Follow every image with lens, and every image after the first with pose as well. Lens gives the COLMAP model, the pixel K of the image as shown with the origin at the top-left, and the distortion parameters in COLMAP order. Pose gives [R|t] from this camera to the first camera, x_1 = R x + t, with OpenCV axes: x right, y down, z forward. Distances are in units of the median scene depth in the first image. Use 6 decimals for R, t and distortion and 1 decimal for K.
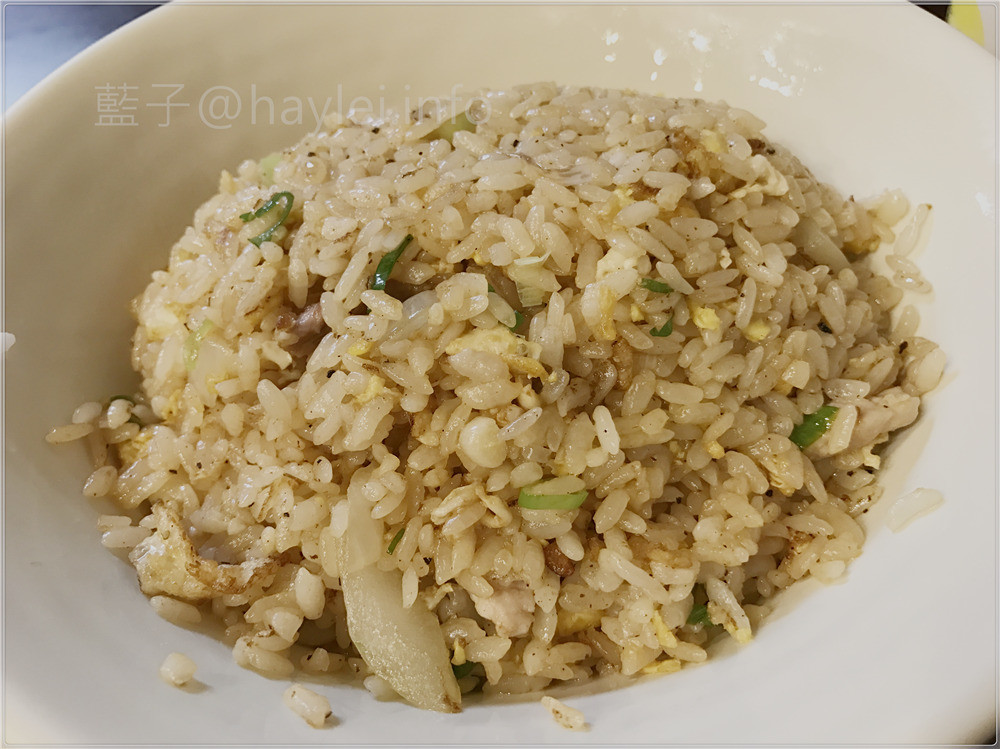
lens RADIAL K [[811.7, 0, 500.0], [0, 811.7, 374.5], [0, 0, 1]] dist [0.053005, -0.095951]
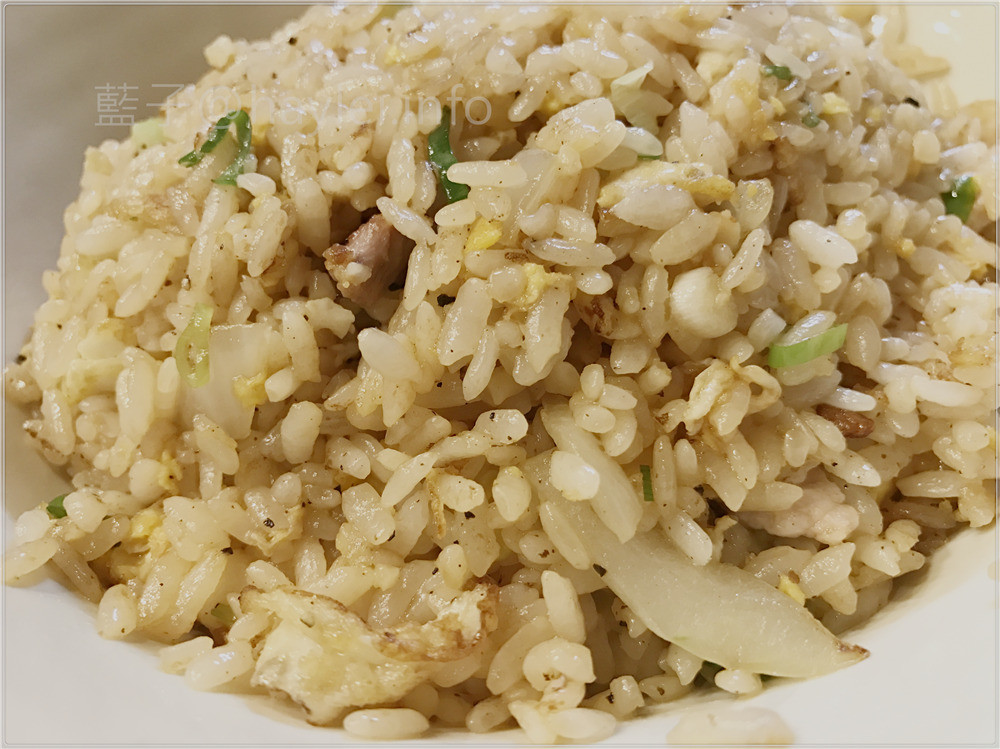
lens RADIAL K [[811.7, 0, 500.0], [0, 811.7, 374.5], [0, 0, 1]] dist [0.053005, -0.095951]
pose [[0.887632, -0.321310, 0.329953, -0.426184], [0.359153, 0.931400, -0.059183, 0.118452], [-0.288302, 0.171036, 0.942140, 0.387346]]
